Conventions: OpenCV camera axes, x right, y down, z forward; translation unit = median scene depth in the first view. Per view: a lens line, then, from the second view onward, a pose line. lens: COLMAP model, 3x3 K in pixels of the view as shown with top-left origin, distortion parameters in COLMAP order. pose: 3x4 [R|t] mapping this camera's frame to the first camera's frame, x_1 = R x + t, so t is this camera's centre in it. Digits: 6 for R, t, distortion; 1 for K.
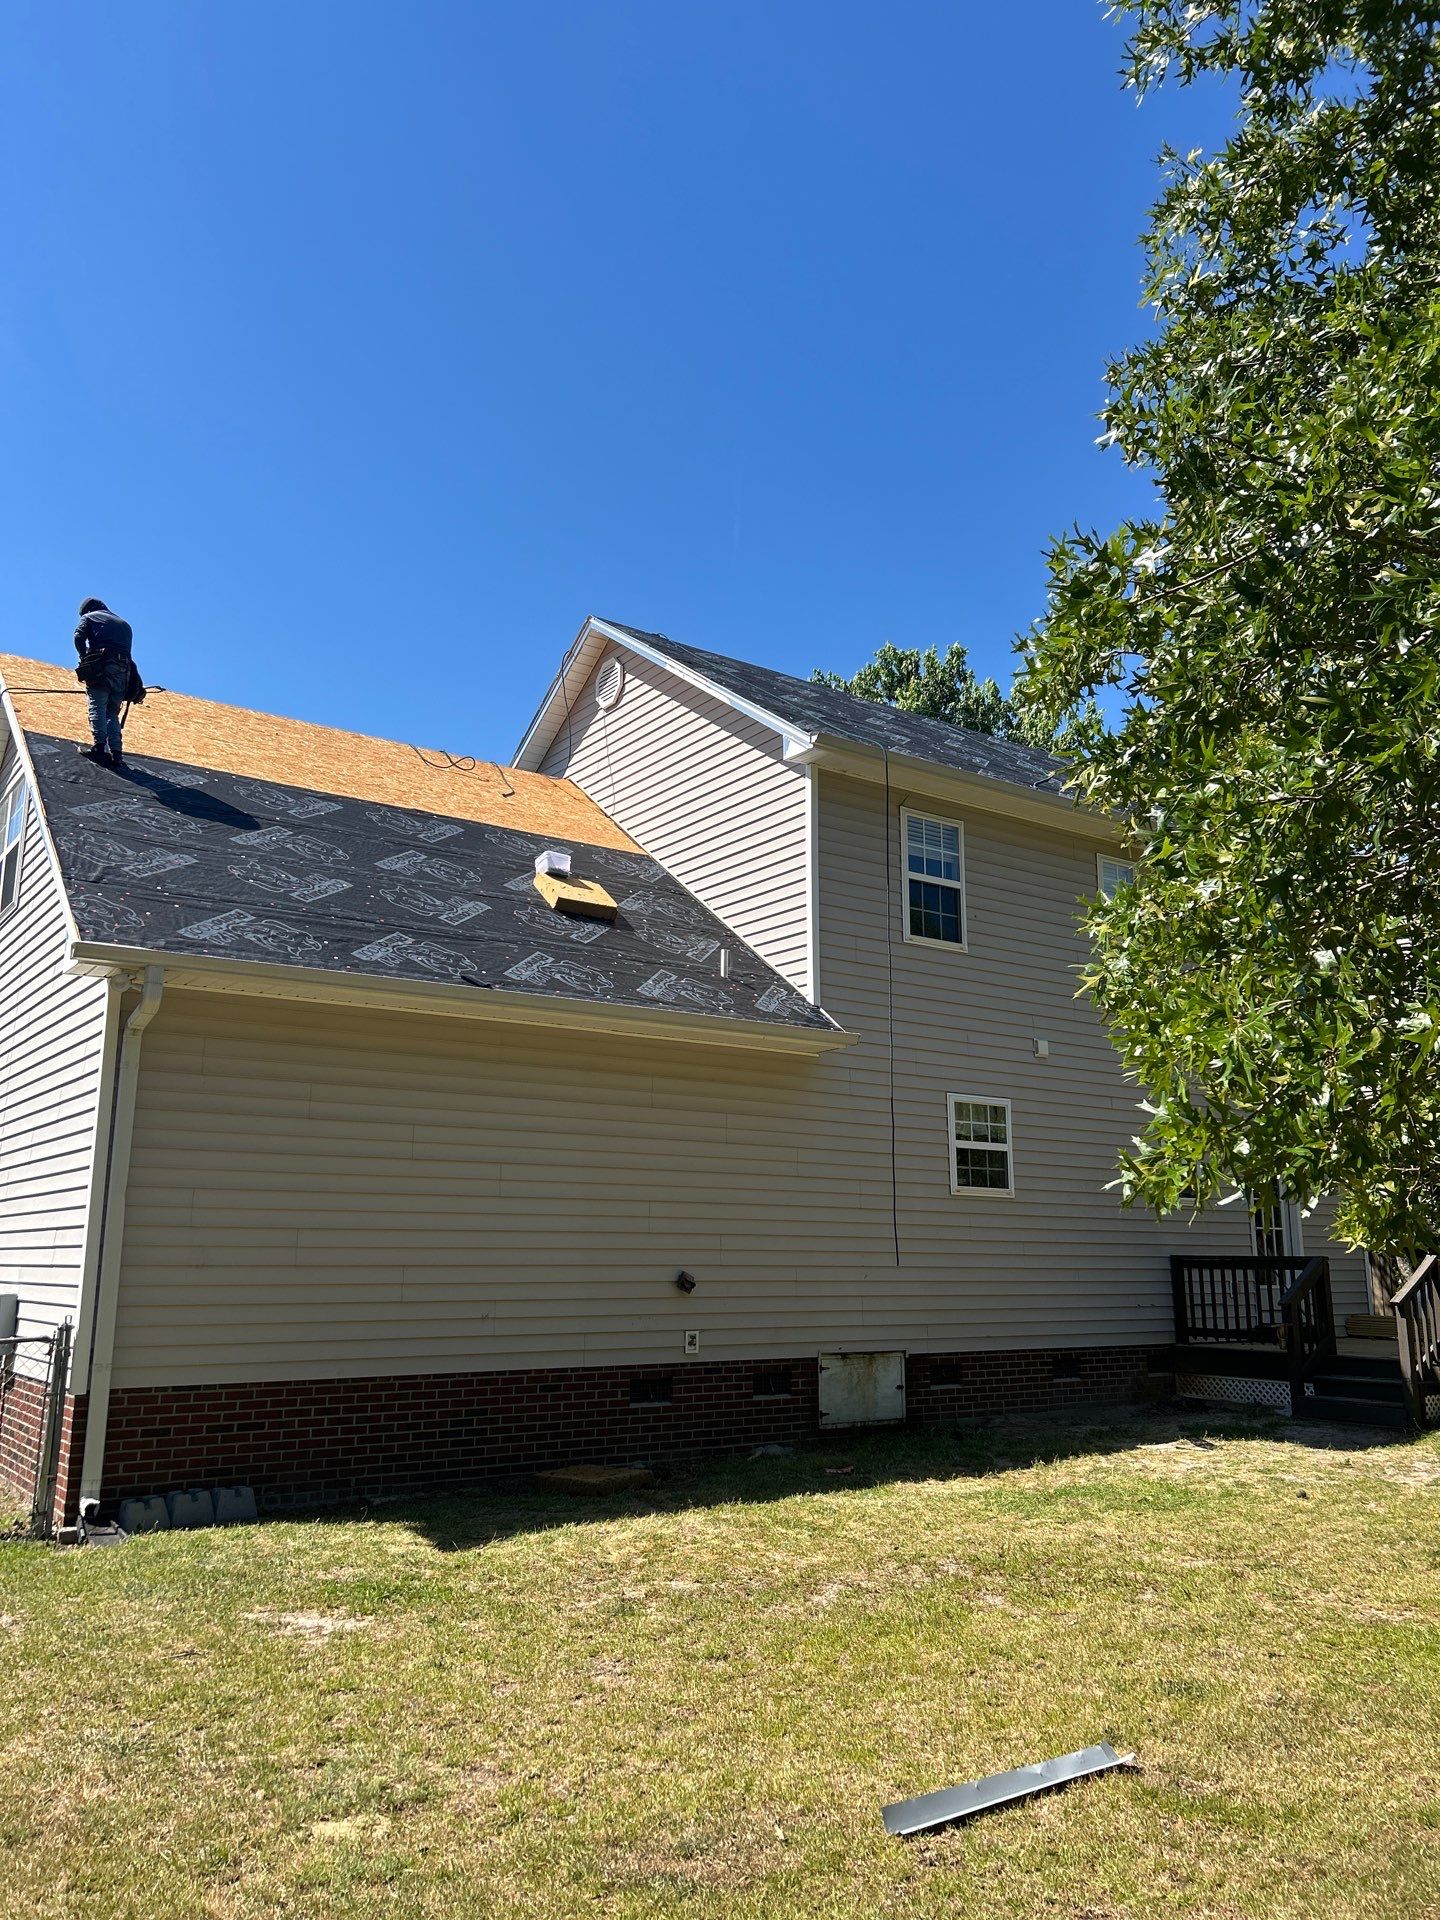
lens RADIAL K [[1467.0, 0, 704.9], [0, 1467.0, 950.4], [0, 0, 1]] dist [0.072682, -0.128044]
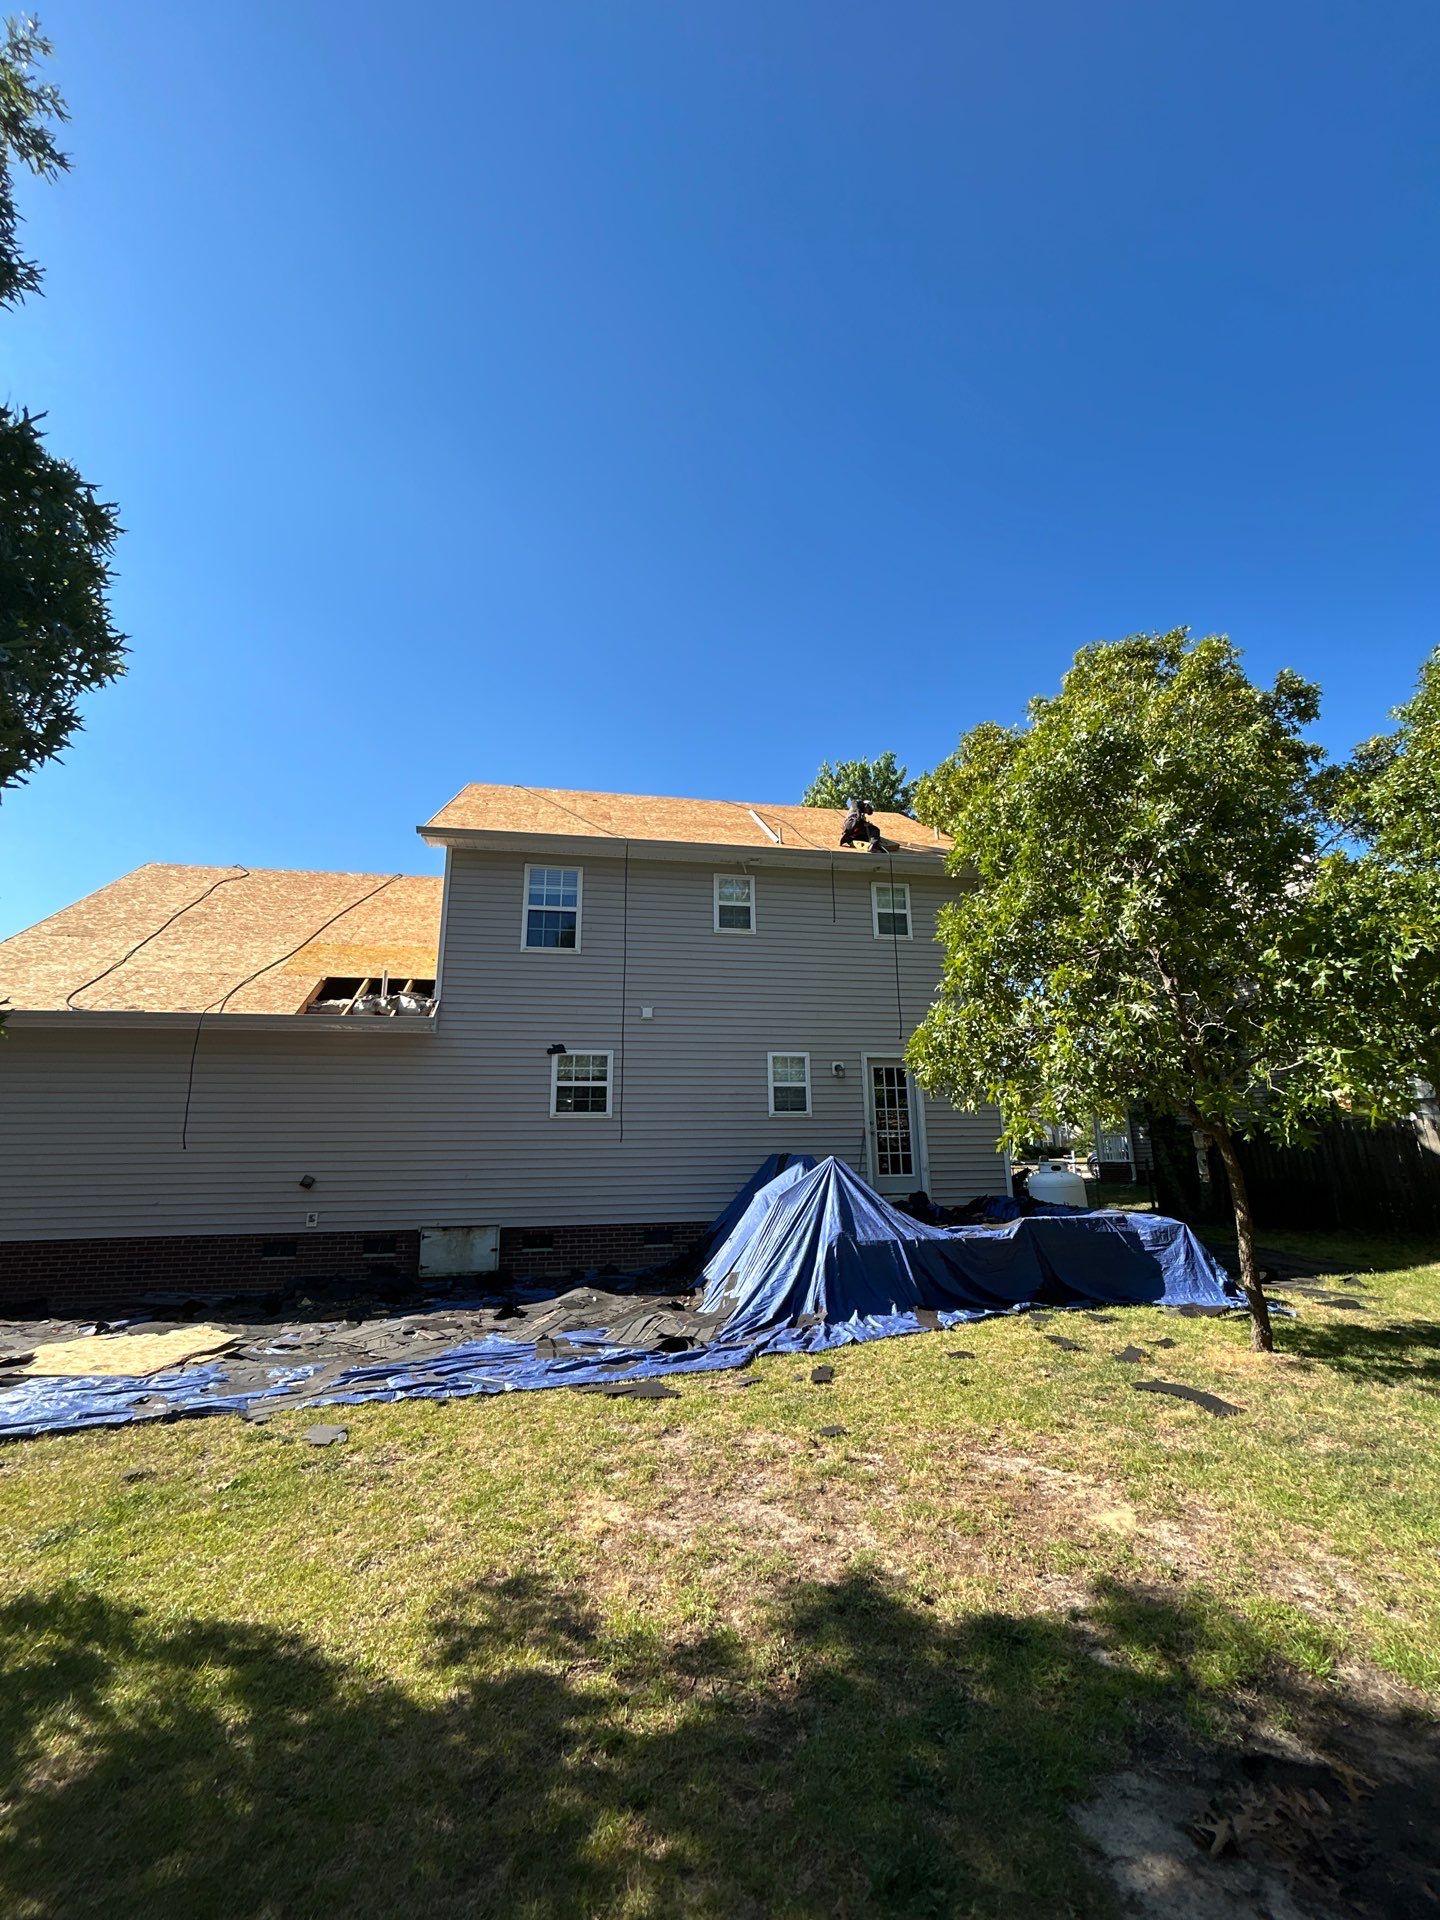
lens RADIAL K [[787.7, 0, 719.6], [0, 787.7, 959.6], [0, 0, 1]] dist [0.000083, -0.000232]
pose [[0.901442, -0.118424, -0.416388, 0.759047], [0.105922, 0.992956, -0.053093, 0.077219], [0.419742, 0.003755, 0.907636, 0.402970]]
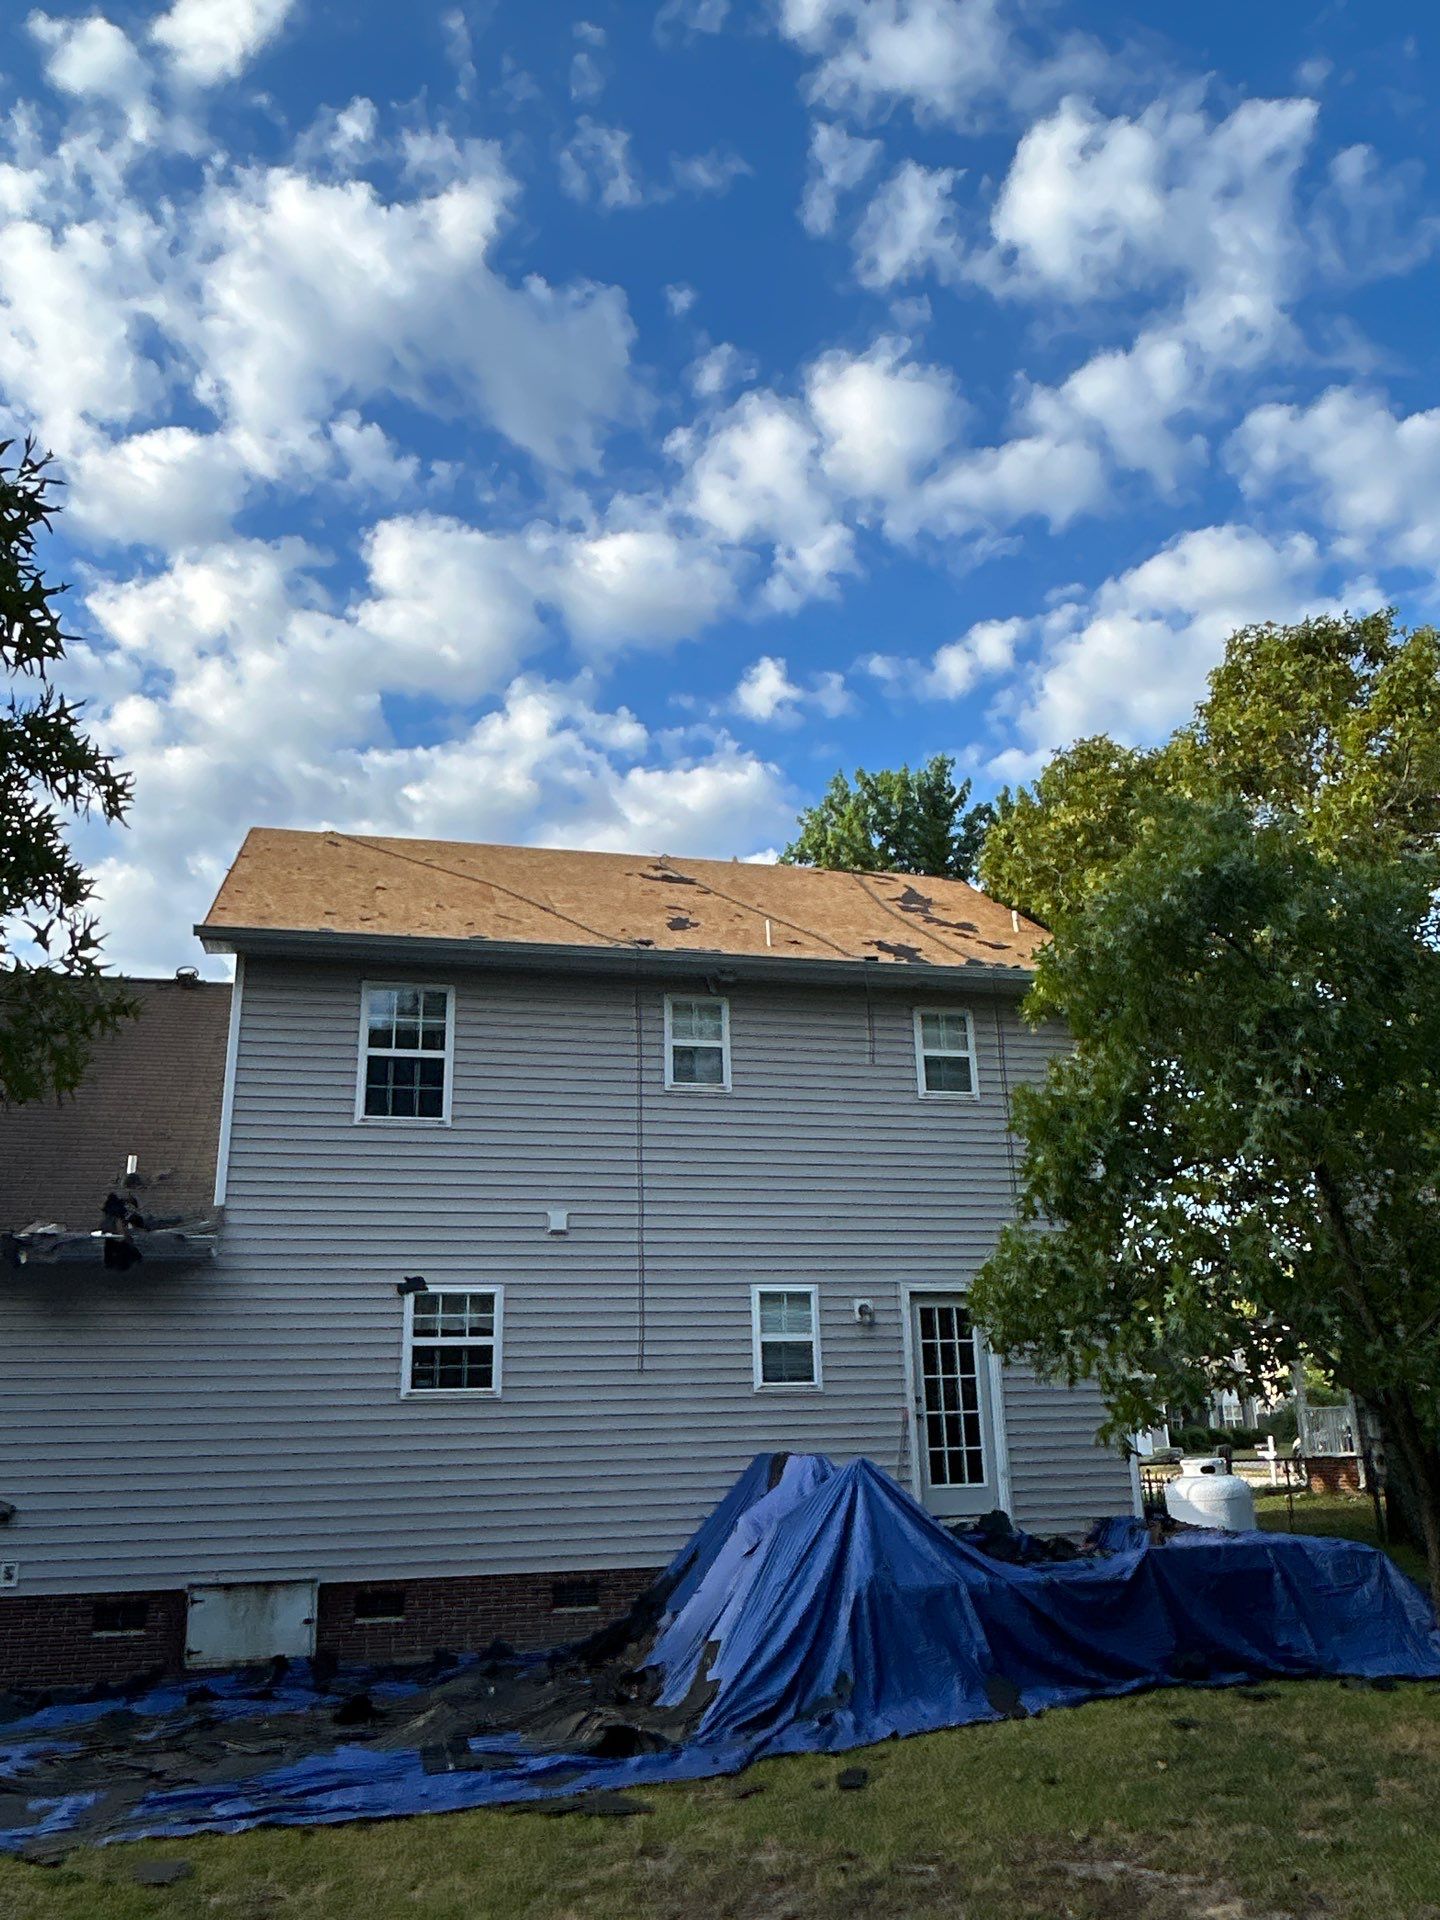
lens RADIAL K [[1484.6, 0, 714.2], [0, 1484.6, 959.7], [0, 0, 1]] dist [0.003722, -0.007143]
pose [[0.925913, -0.145697, -0.348508, 0.800706], [0.108661, 0.986357, -0.123667, 0.037351], [0.361771, 0.076636, 0.929112, 0.226041]]
